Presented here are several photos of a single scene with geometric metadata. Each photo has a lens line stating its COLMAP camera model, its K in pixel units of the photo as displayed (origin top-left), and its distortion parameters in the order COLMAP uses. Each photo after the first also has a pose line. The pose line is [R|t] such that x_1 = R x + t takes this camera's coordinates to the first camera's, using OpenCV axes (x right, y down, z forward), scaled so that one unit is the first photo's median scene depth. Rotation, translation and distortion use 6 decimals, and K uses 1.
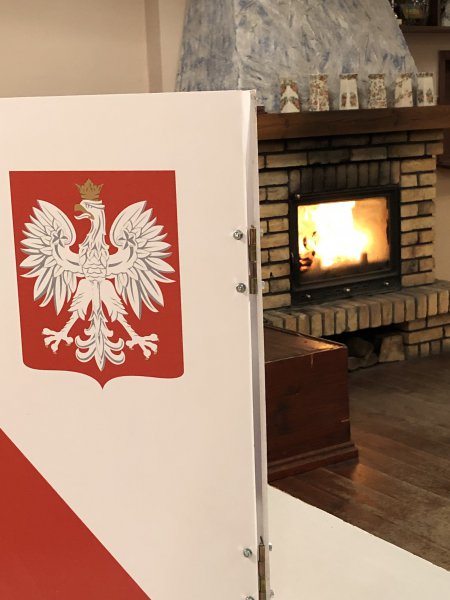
lens RADIAL K [[1046.7, 0, 225.0], [0, 1046.7, 300.0], [0, 0, 1]] dist [0.169238, -0.049735]
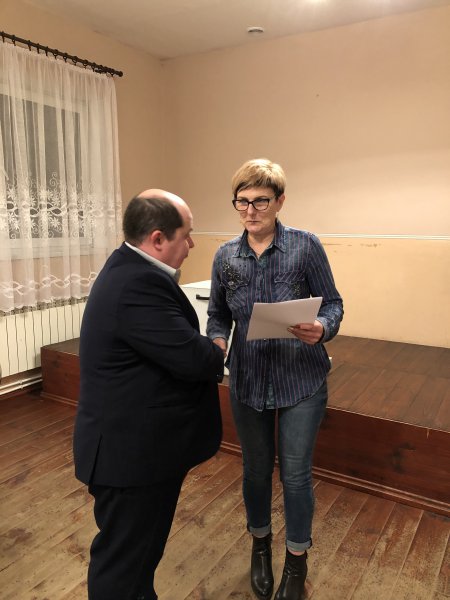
lens RADIAL K [[491.1, 0, 225.0], [0, 491.1, 300.0], [0, 0, 1]] dist [0.006849, 0.009405]
pose [[0.426630, 0.180596, -0.886212, 0.380077], [-0.184131, 0.976683, 0.110391, -0.100978], [0.885484, 0.116084, 0.449935, 0.336509]]
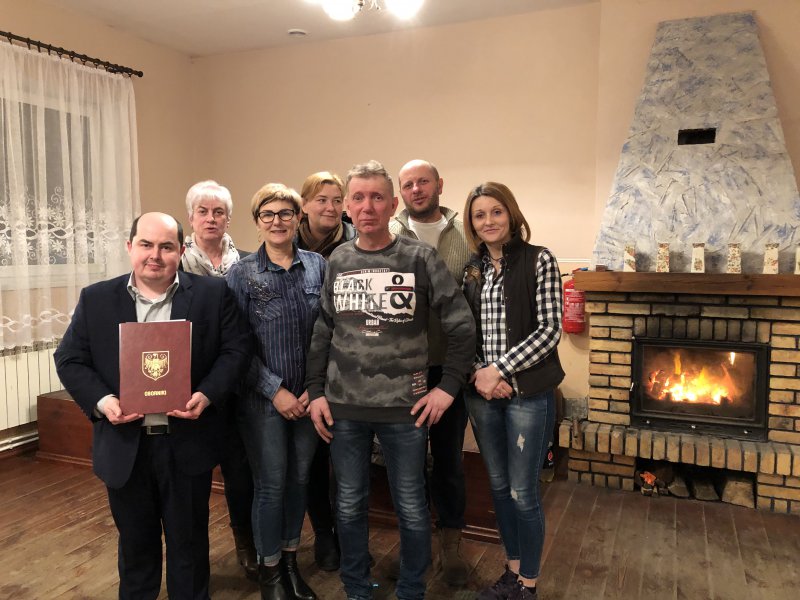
lens RADIAL K [[654.2, 0, 381.7], [0, 654.2, 298.0], [0, 0, 1]] dist [0.086438, -0.096700]
pose [[0.539585, 0.102704, -0.835643, 0.538133], [-0.171250, 0.985172, 0.010504, -0.099943], [0.824331, 0.137436, 0.549172, 0.312720]]
